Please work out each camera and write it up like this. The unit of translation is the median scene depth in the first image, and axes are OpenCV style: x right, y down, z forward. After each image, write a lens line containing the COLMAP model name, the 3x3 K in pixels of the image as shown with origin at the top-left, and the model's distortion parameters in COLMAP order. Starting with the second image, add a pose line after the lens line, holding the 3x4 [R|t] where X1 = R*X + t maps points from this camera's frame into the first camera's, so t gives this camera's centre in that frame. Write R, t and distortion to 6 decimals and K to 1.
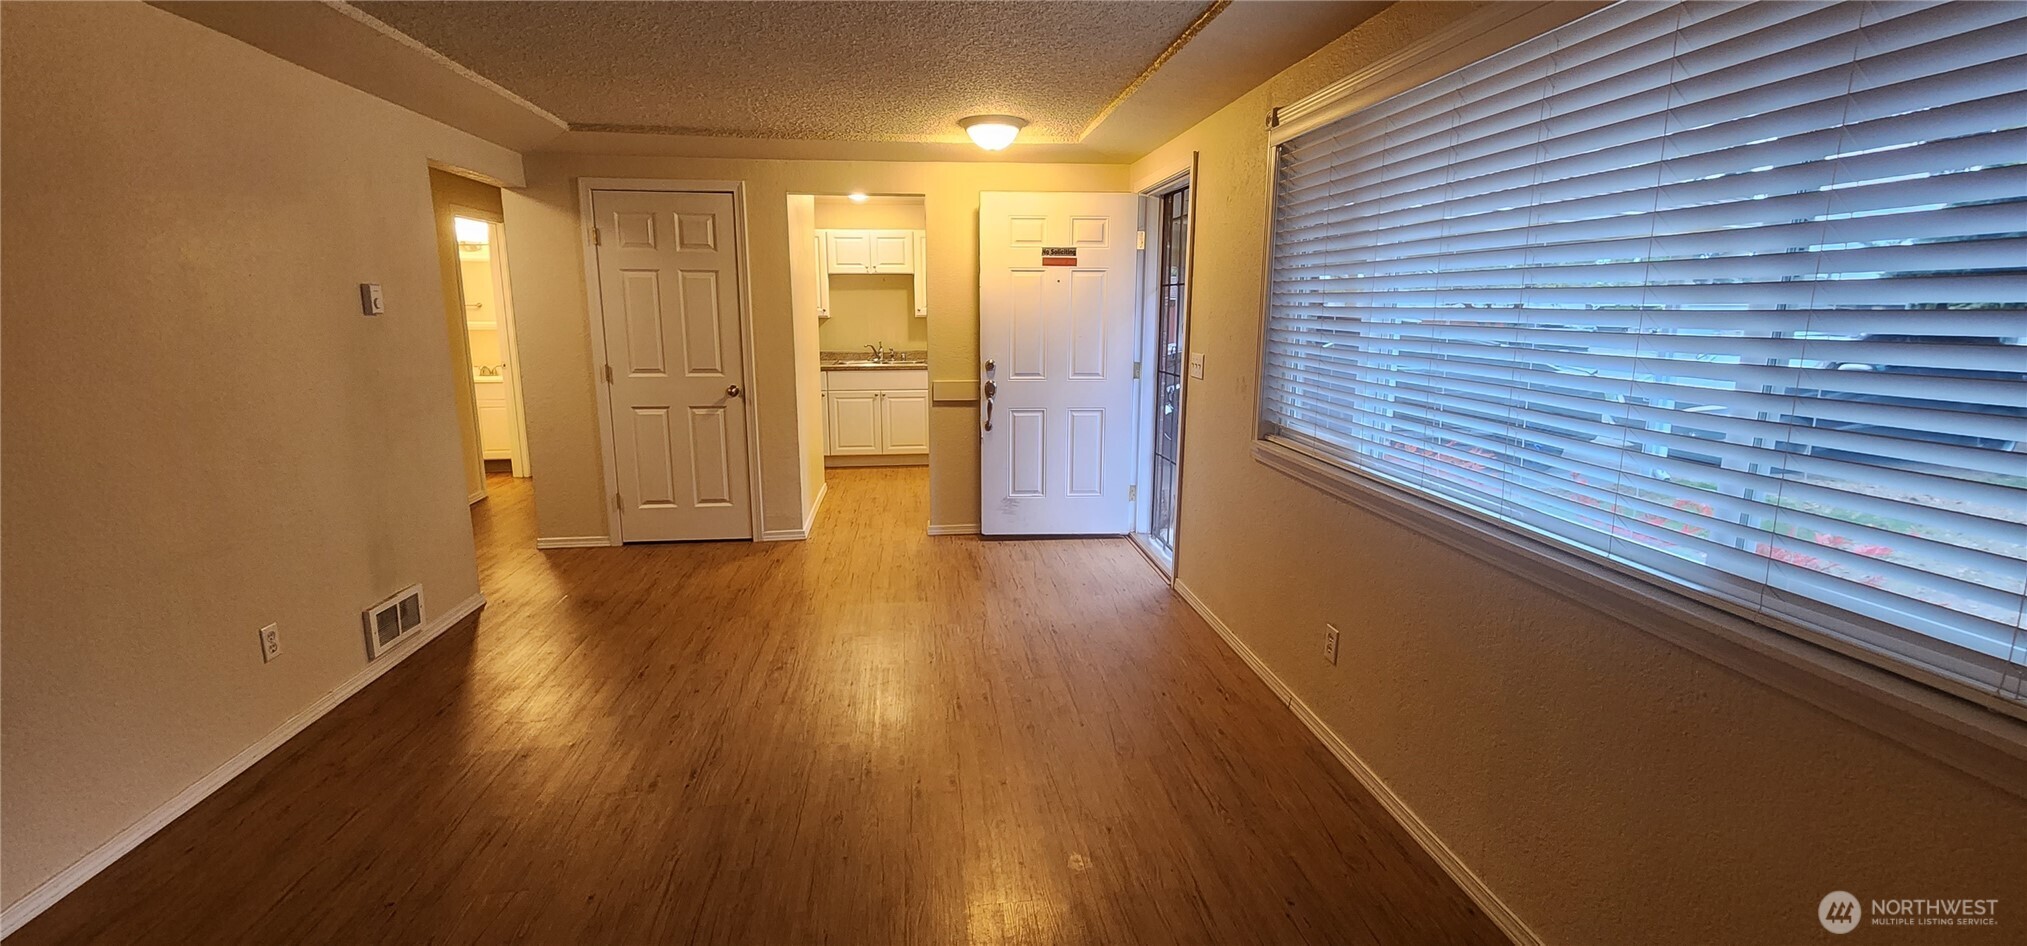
lens RADIAL K [[819.1, 0, 1007.5], [0, 819.1, 469.3], [0, 0, 1]] dist [0.001045, -0.000112]
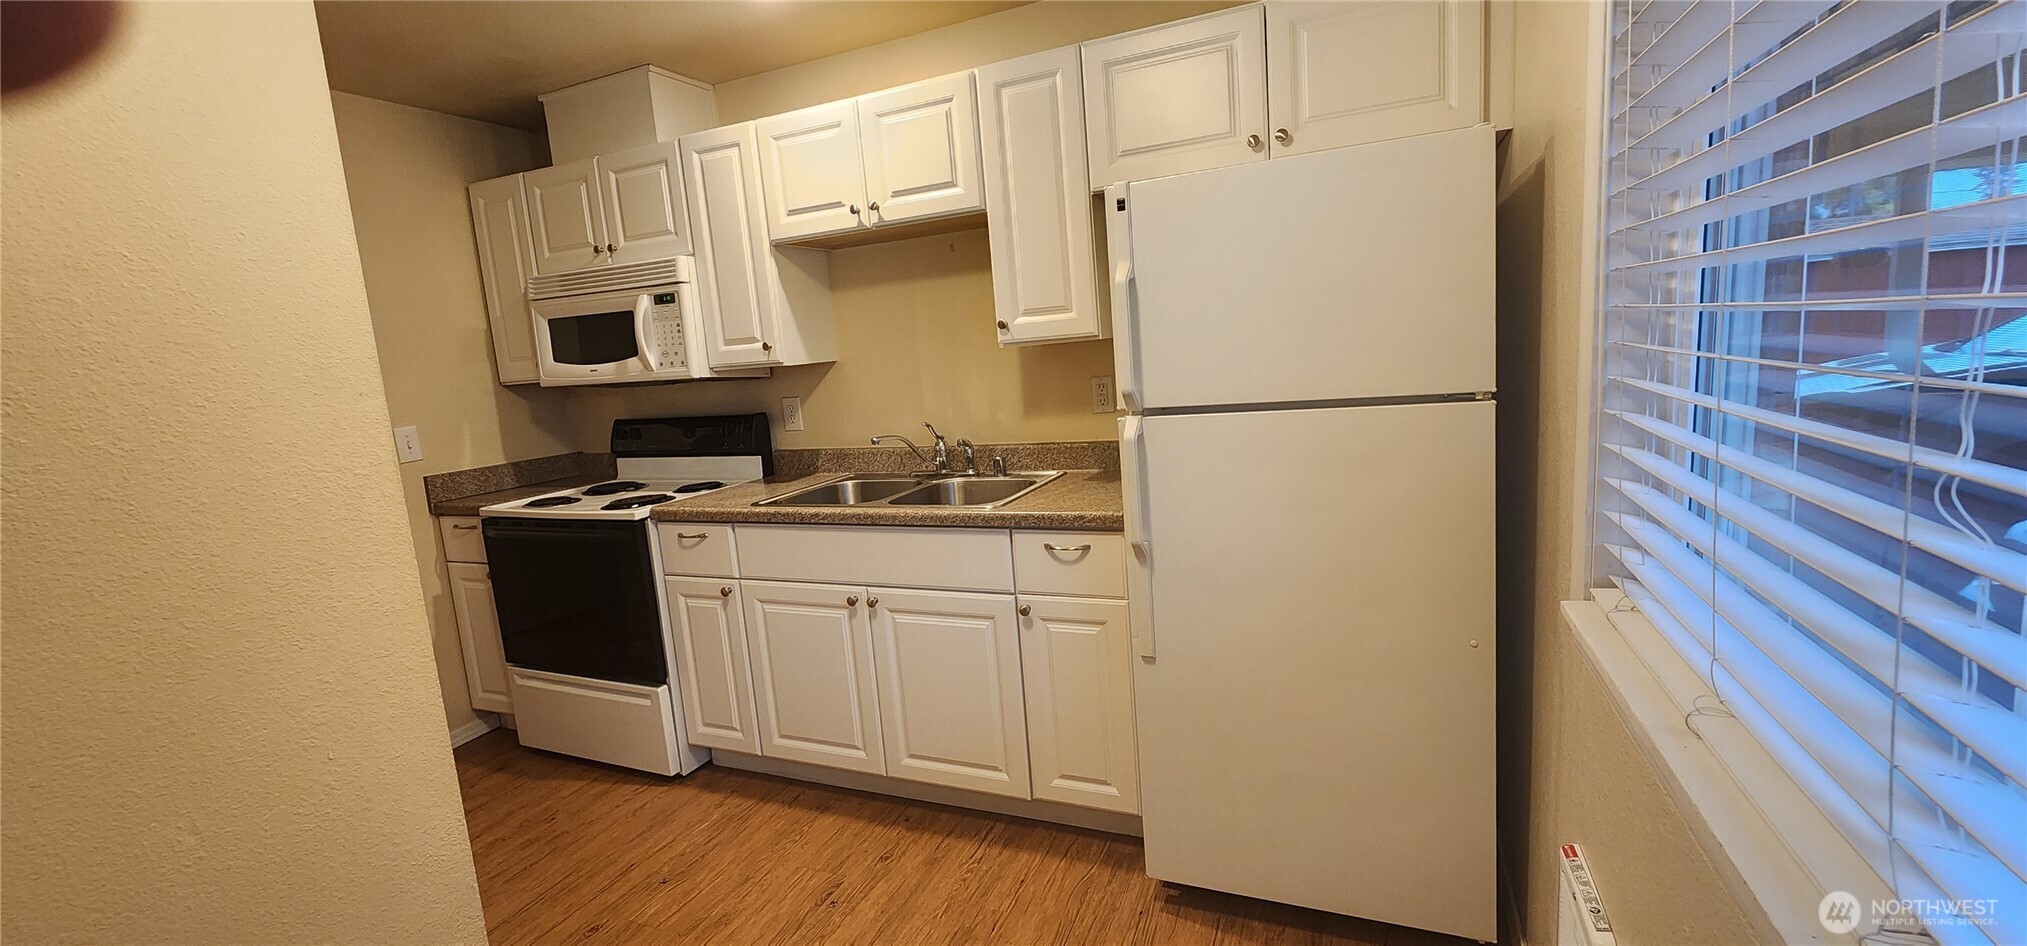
lens RADIAL K [[819.1, 0, 1007.5], [0, 819.1, 469.3], [0, 0, 1]] dist [0.001045, -0.000112]
pose [[0.854385, 0.006767, -0.519596, 0.057179], [-0.020218, 0.999591, -0.020228, -0.135608], [0.519246, 0.027788, 0.854173, 0.752169]]
